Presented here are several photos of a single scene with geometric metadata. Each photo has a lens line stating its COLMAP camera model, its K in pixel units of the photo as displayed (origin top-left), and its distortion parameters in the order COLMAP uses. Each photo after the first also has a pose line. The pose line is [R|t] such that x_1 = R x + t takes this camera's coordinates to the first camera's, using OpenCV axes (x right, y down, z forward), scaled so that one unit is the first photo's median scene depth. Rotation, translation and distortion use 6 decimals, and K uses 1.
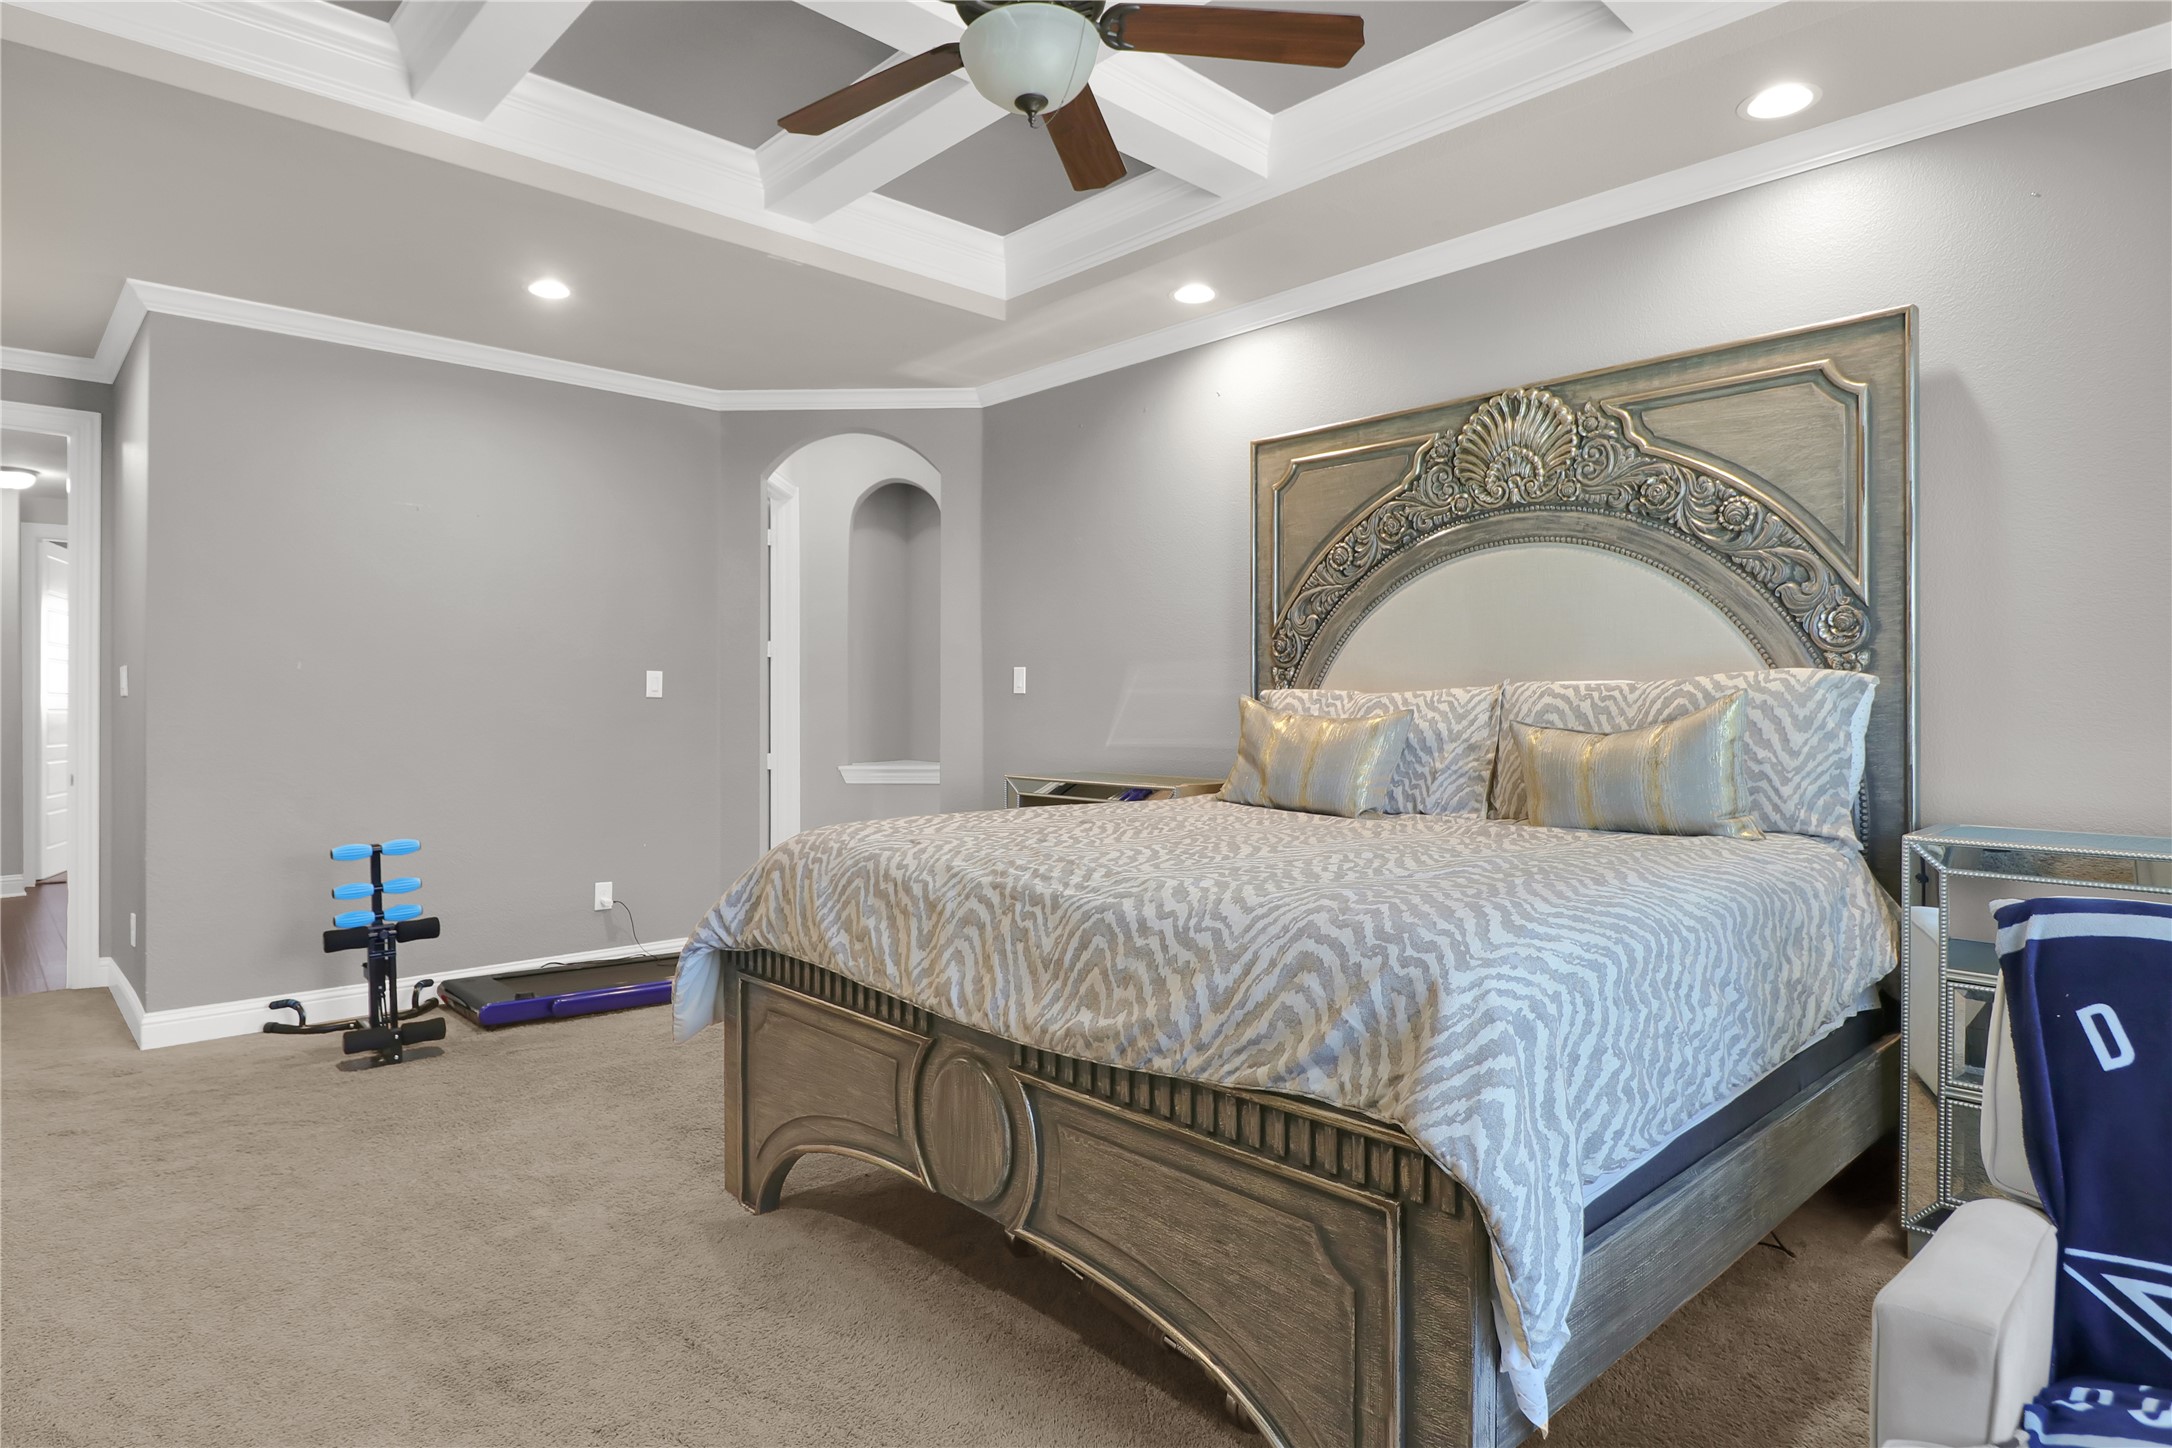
lens RADIAL K [[1195.9, 0, 1084.9], [0, 1195.9, 718.8], [0, 0, 1]] dist [-0.000083, -0.009250]
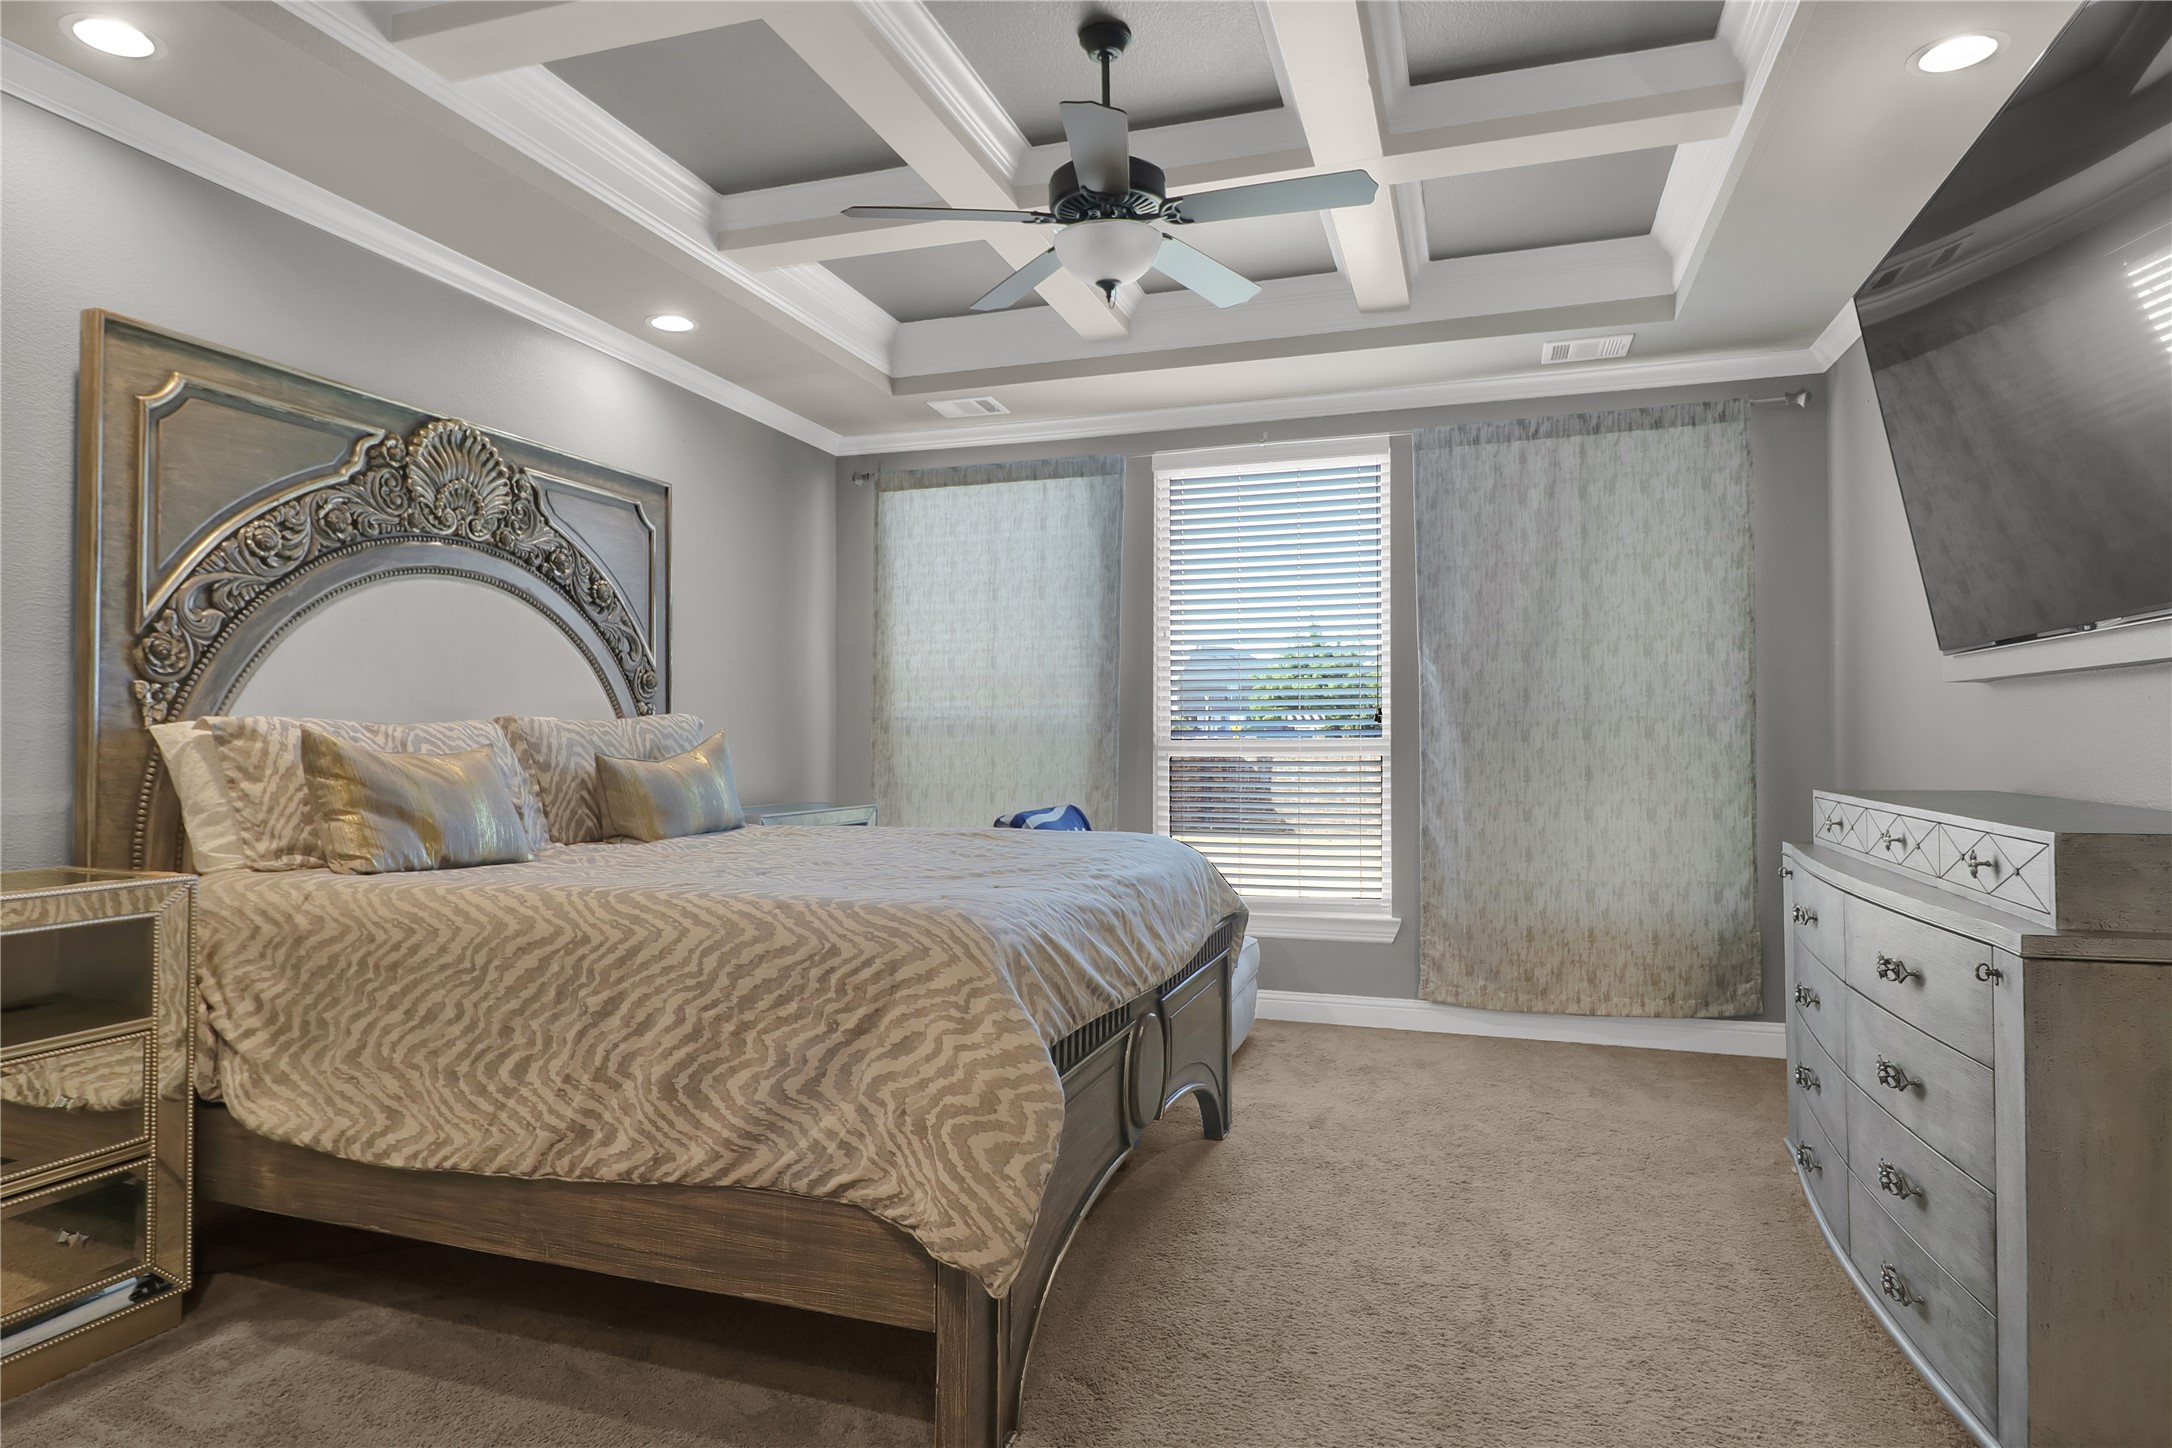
lens RADIAL K [[1195.9, 0, 1089.0], [0, 1195.9, 721.8], [0, 0, 1]] dist [-0.000083, -0.009250]
pose [[-0.470950, 0.007405, 0.882129, -0.702647], [0.005295, 0.999970, -0.005567, -0.016028], [-0.882144, 0.002049, -0.470975, 0.925561]]
